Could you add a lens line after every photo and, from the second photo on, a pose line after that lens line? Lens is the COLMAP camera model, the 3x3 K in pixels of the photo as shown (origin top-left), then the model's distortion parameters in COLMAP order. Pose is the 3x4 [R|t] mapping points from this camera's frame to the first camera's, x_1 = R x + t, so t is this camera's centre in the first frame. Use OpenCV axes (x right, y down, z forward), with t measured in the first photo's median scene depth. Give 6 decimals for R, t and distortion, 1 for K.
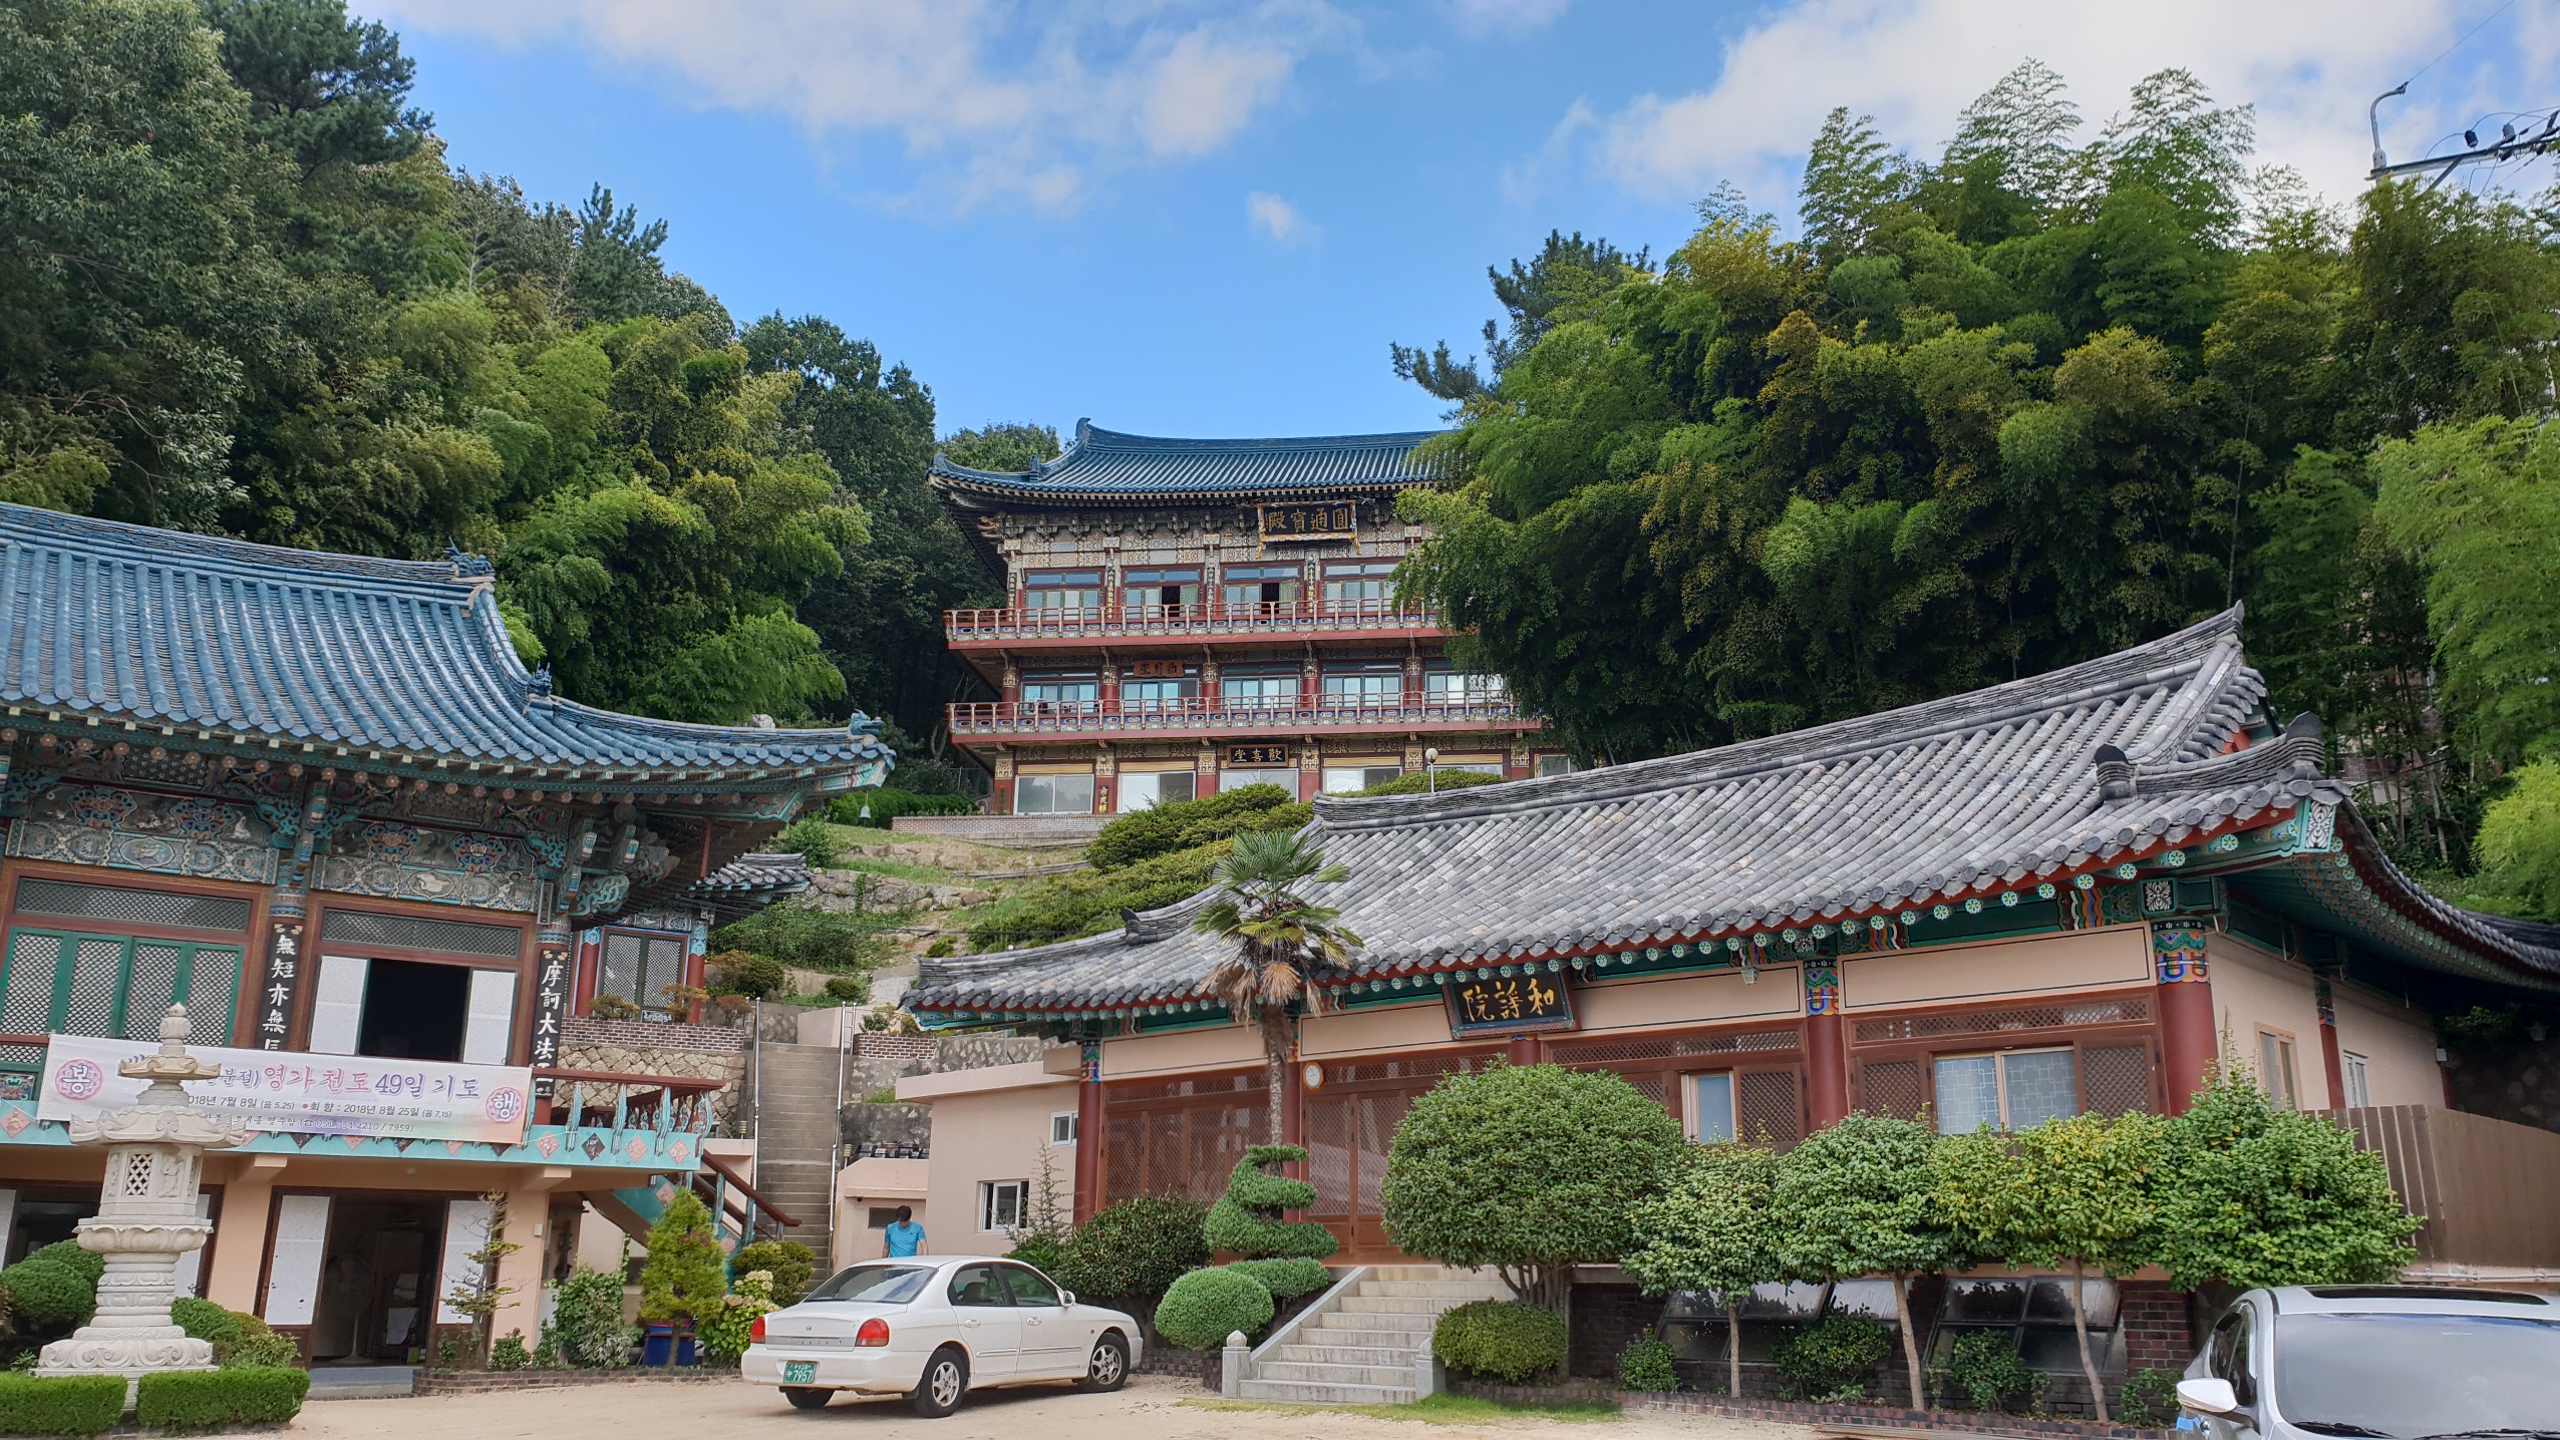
lens RADIAL K [[1950.9, 0, 1285.4], [0, 1950.9, 736.6], [0, 0, 1]] dist [0.009582, 0.003362]
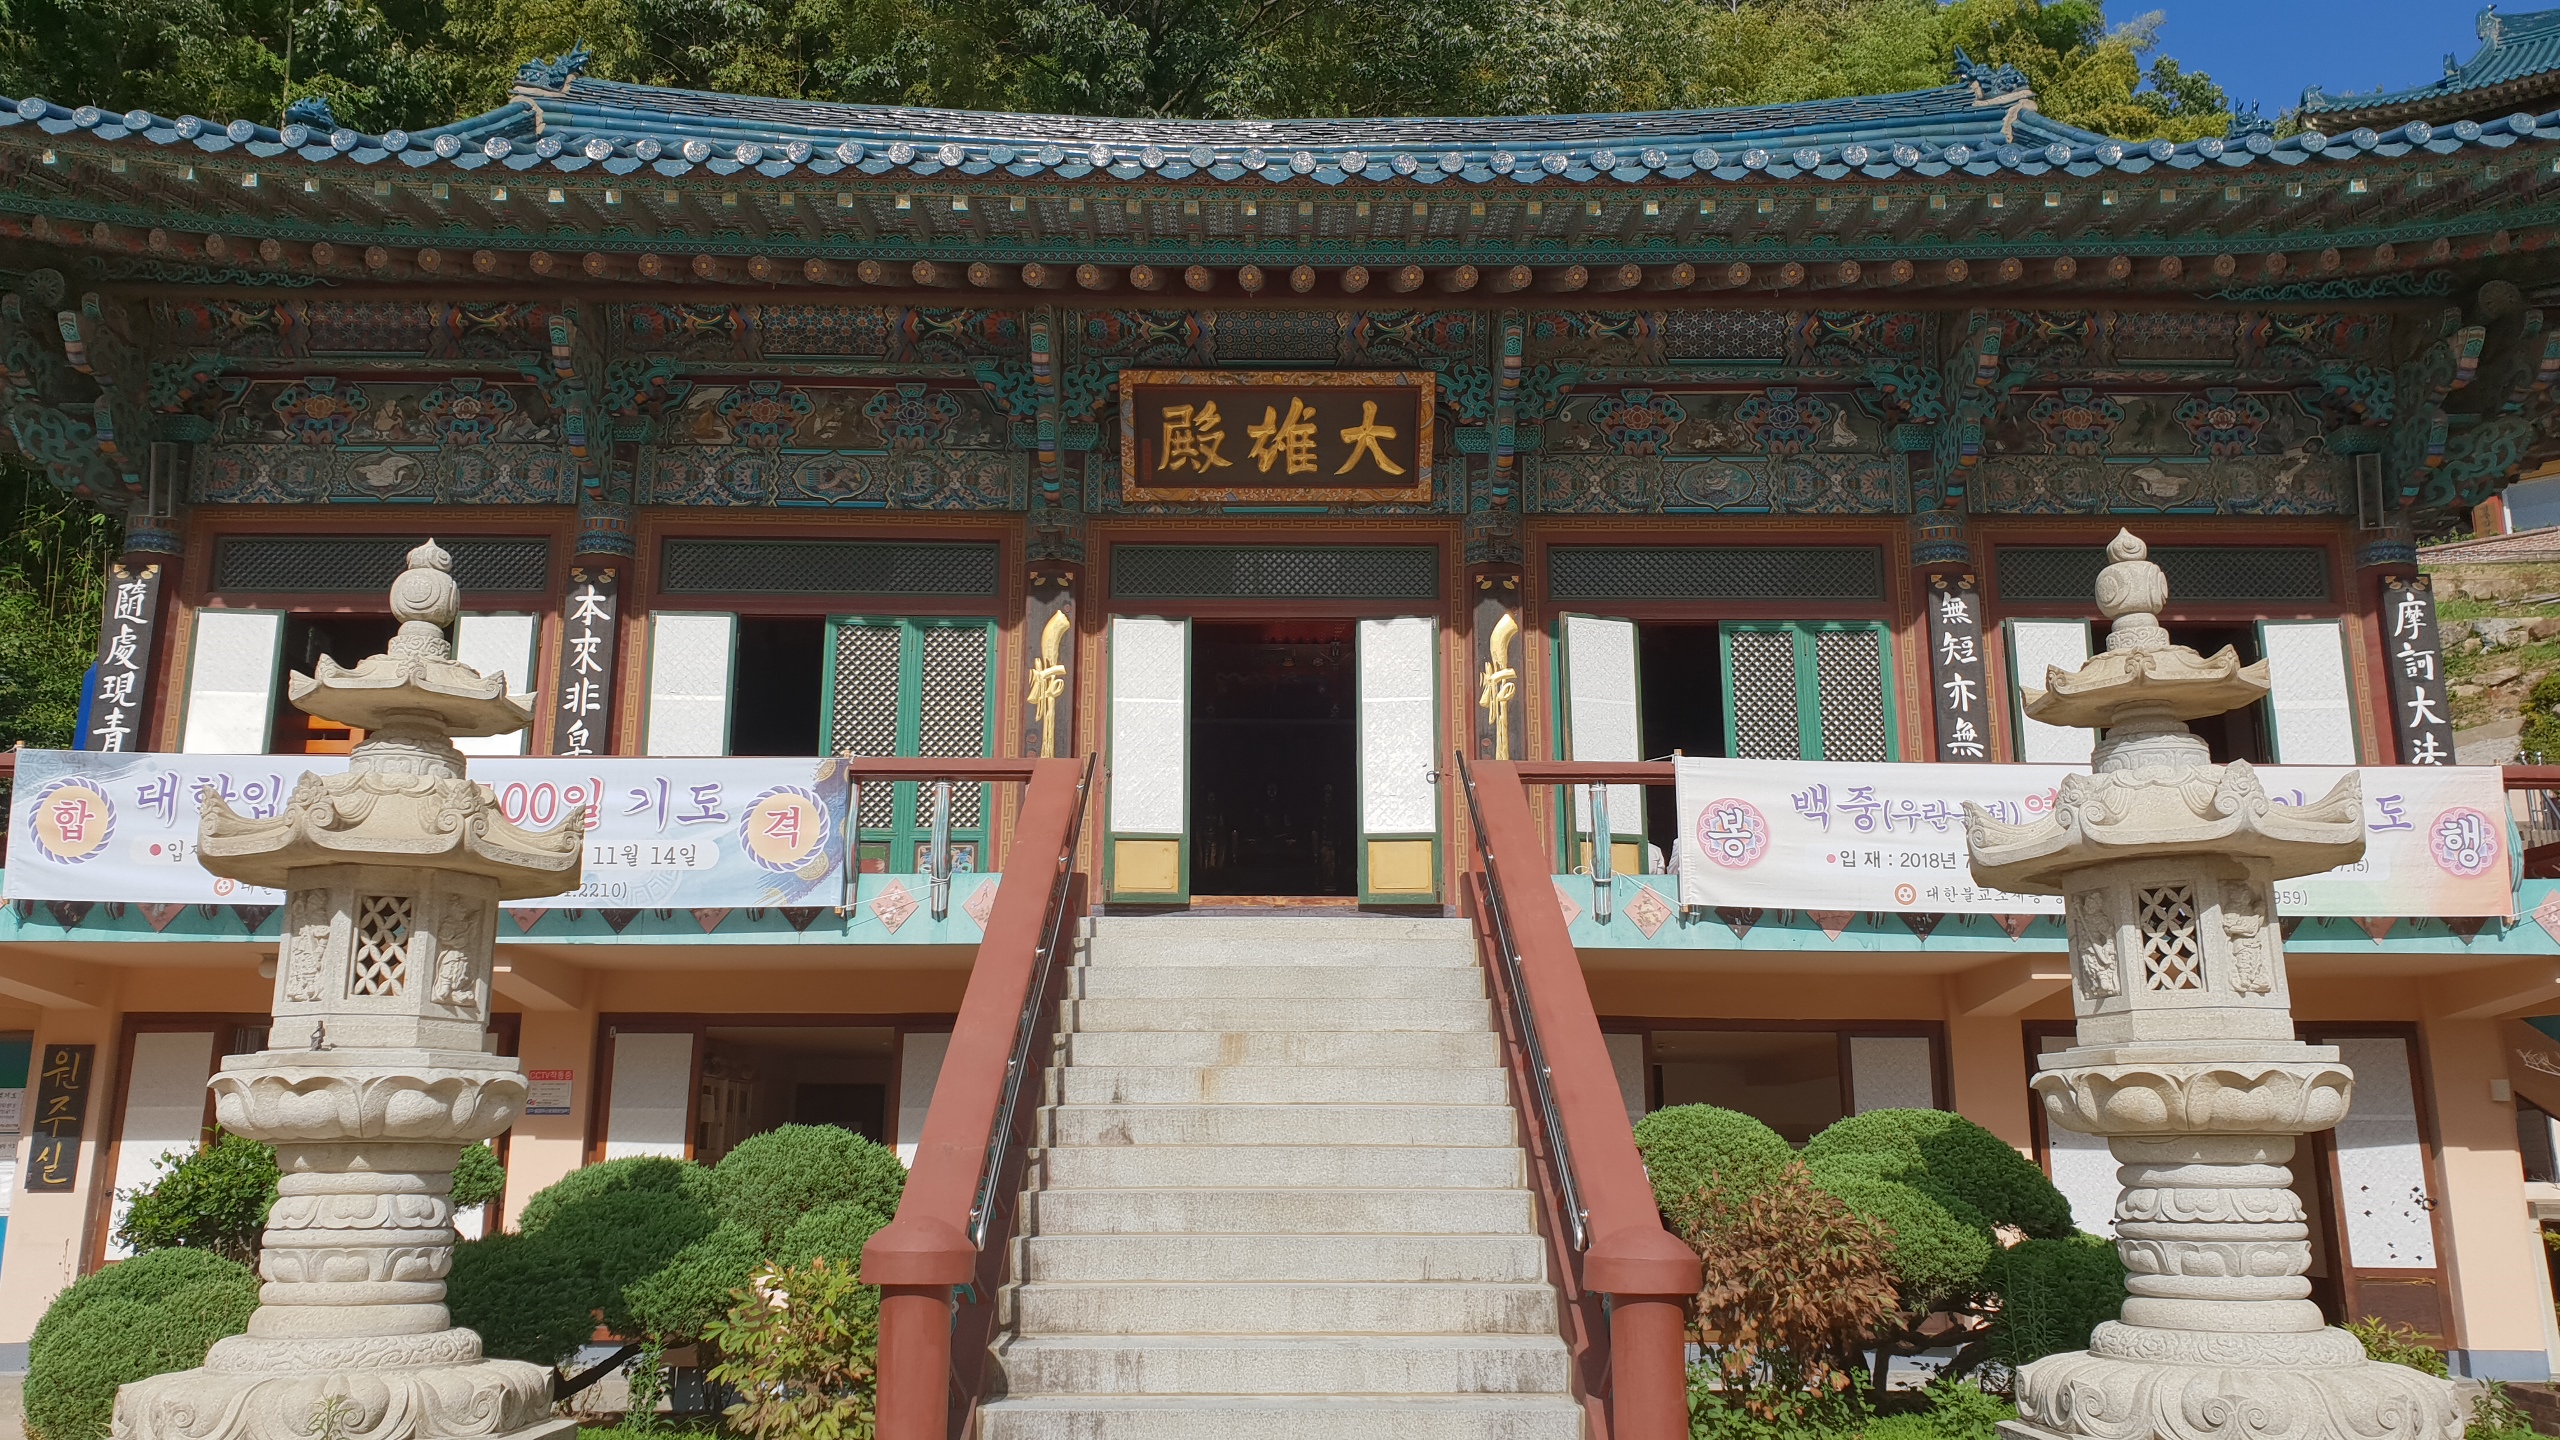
lens RADIAL K [[1950.9, 0, 1281.5], [0, 1950.9, 710.4], [0, 0, 1]] dist [0.009582, 0.003362]
pose [[0.818292, -0.130097, -0.559887, -0.332648], [0.155302, 0.987864, -0.002565, 0.100401], [0.553426, -0.084853, 0.828565, 0.384498]]
